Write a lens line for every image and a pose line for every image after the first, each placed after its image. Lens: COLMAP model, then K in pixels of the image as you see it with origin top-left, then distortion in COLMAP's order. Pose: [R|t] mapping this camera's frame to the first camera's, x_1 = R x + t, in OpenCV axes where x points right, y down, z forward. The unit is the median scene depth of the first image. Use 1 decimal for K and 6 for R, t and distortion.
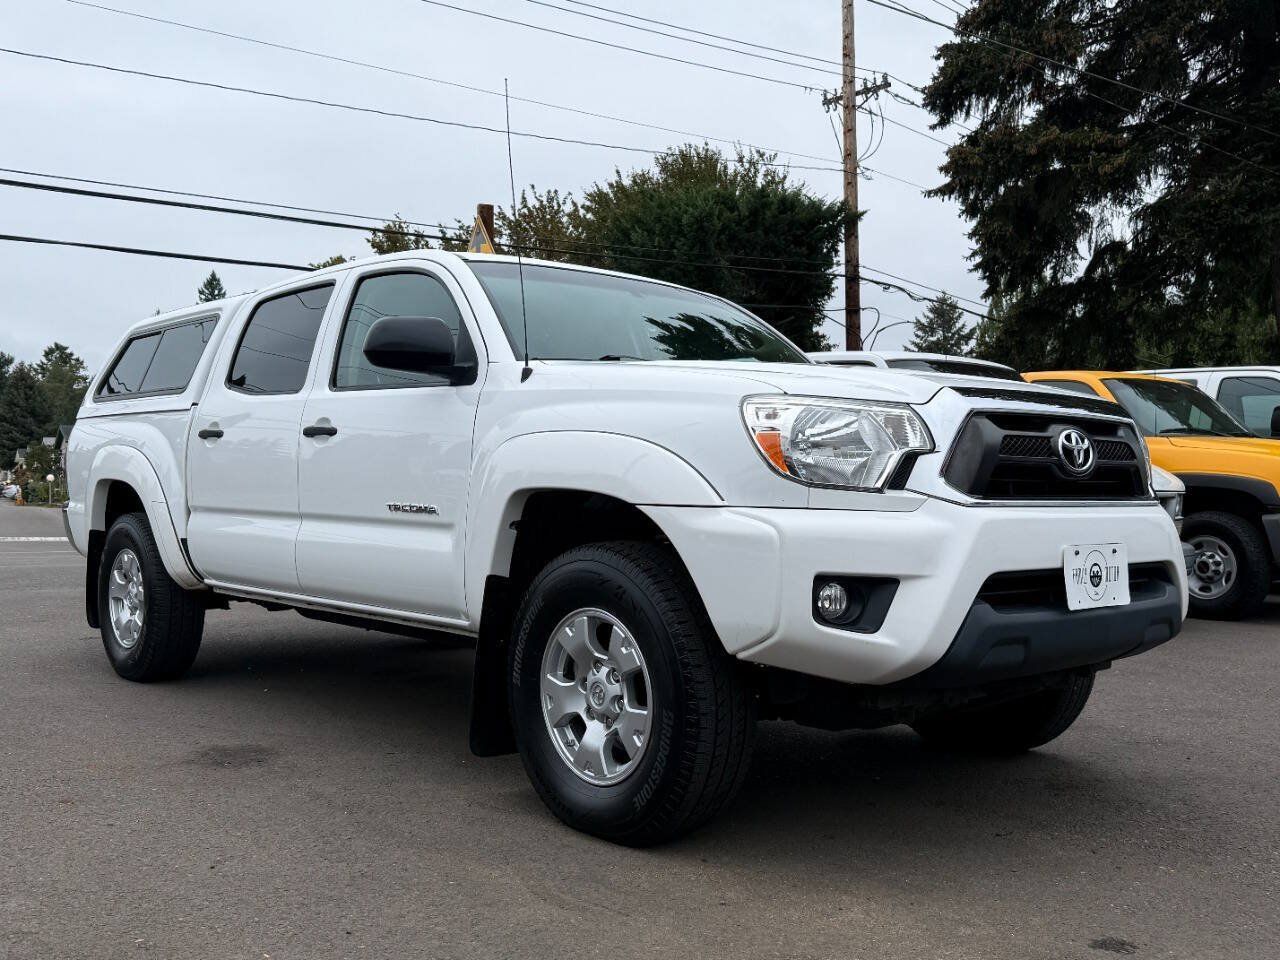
lens RADIAL K [[1225.4, 0, 636.8], [0, 1225.4, 473.6], [0, 0, 1]] dist [0.066885, 0.000000]
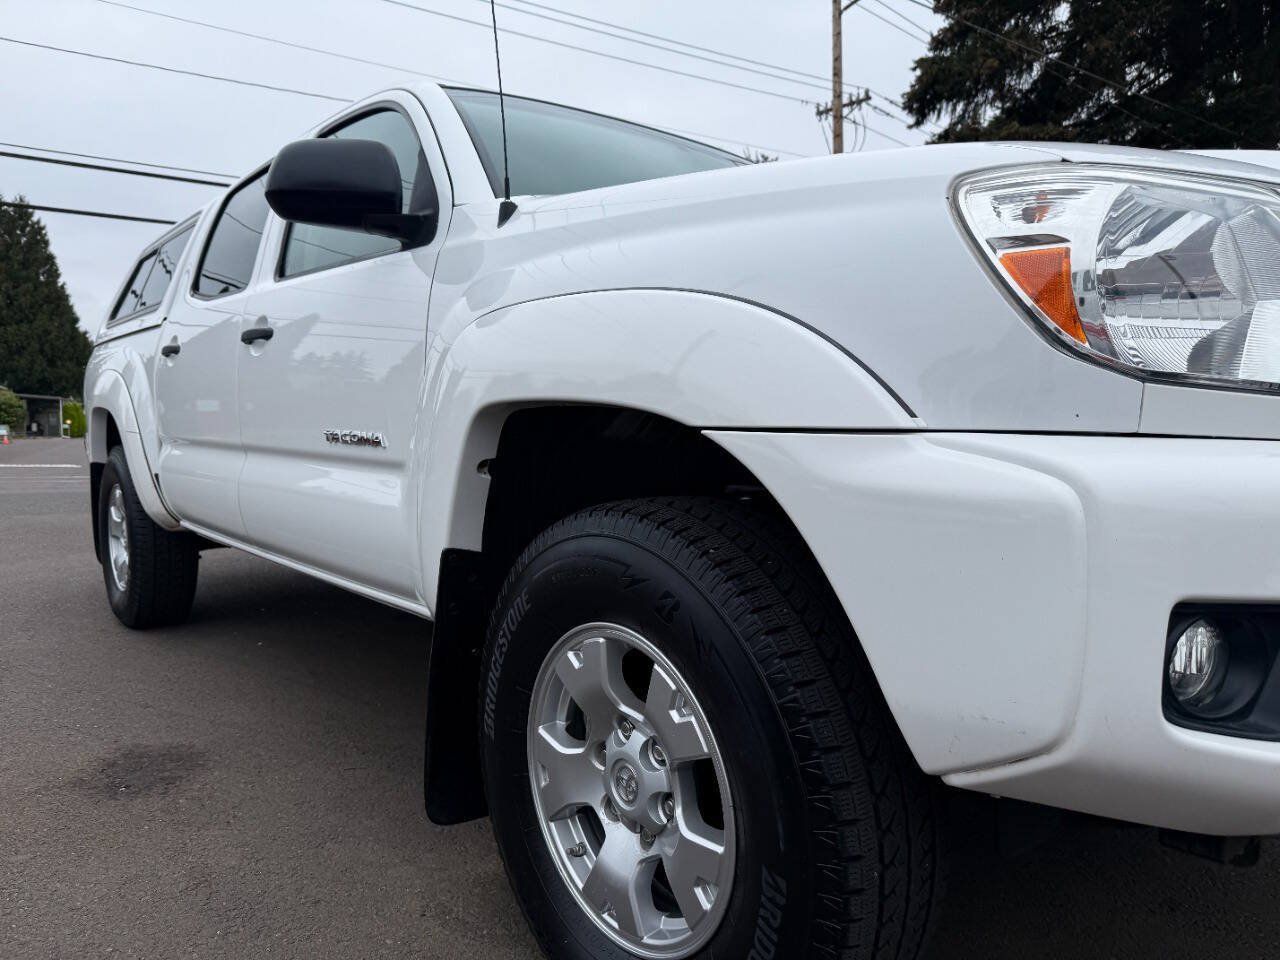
lens RADIAL K [[913.7, 0, 642.9], [0, 913.7, 486.4], [0, 0, 1]] dist [0.009884, -0.019244]
pose [[0.999699, 0.000539, -0.024532, -0.012120], [0.001385, 0.996927, 0.078320, 0.015931], [0.024499, -0.078330, 0.996626, 0.516224]]
